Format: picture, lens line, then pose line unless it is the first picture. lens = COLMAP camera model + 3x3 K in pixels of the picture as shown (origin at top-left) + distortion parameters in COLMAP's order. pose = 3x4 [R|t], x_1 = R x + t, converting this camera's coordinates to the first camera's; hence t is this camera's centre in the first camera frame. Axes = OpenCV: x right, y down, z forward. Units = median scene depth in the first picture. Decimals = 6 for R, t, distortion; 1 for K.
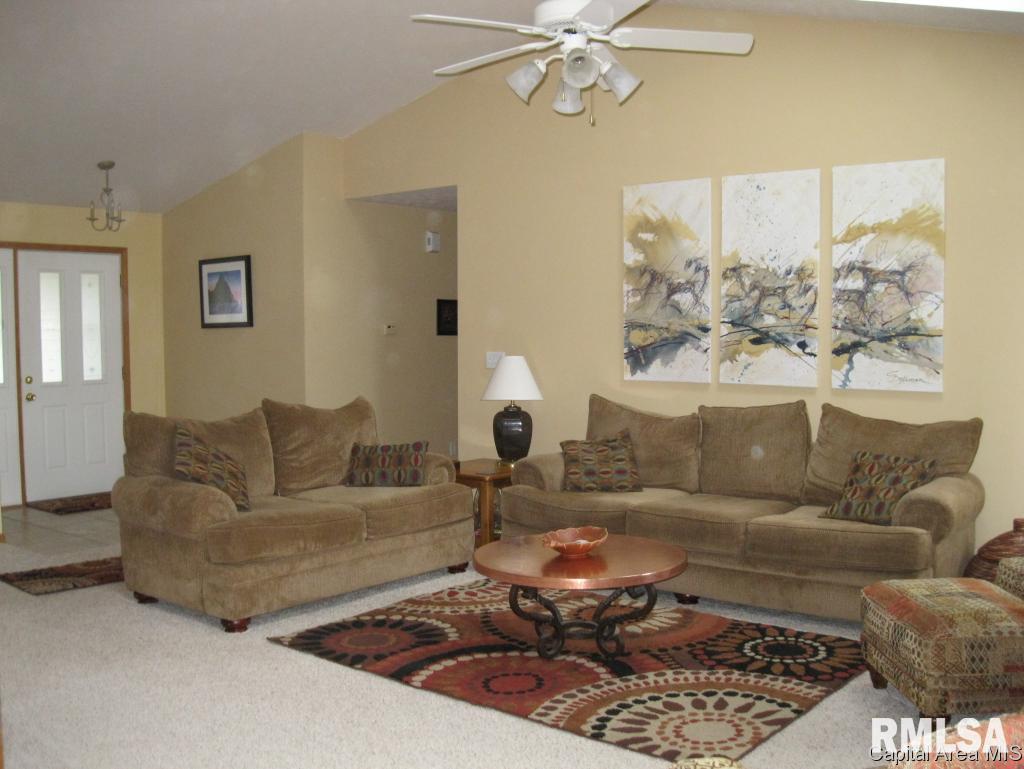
lens RADIAL K [[1051.1, 0, 510.9], [0, 1051.1, 381.0], [0, 0, 1]] dist [-0.094564, 0.000000]
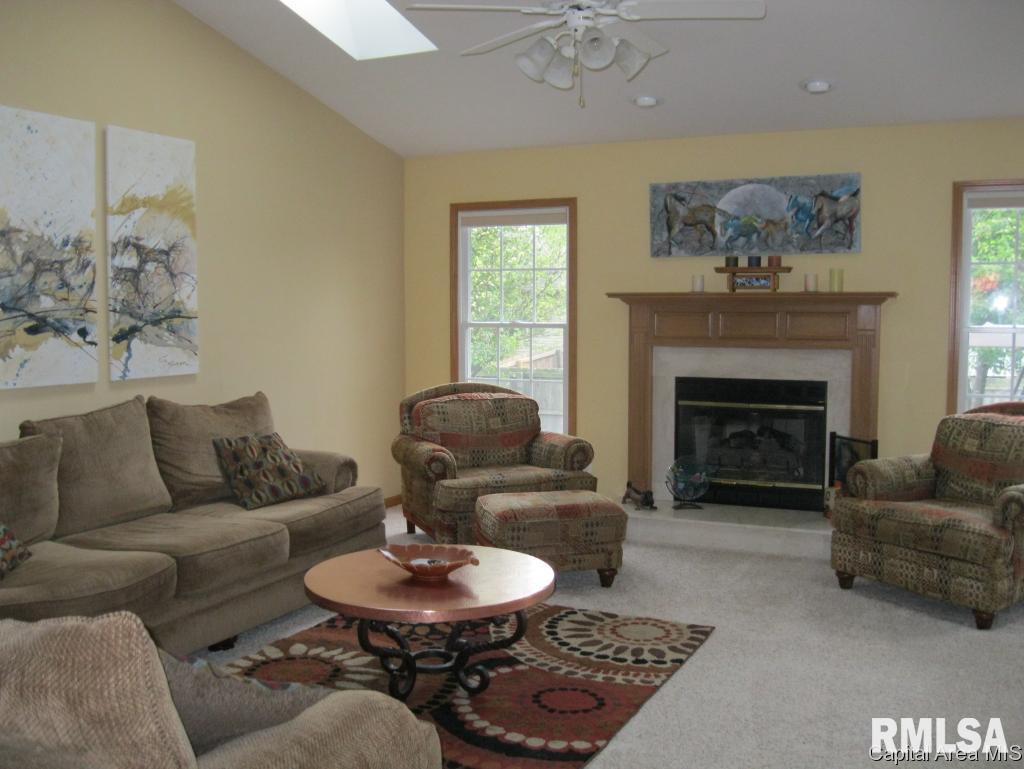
lens RADIAL K [[1051.1, 0, 503.3], [0, 1051.1, 380.6], [0, 0, 1]] dist [-0.094564, 0.000000]
pose [[-0.220969, -0.071822, 0.972633, -0.616603], [0.051187, 0.995056, 0.085107, -0.051189], [-0.973937, 0.068592, -0.216200, 0.888602]]
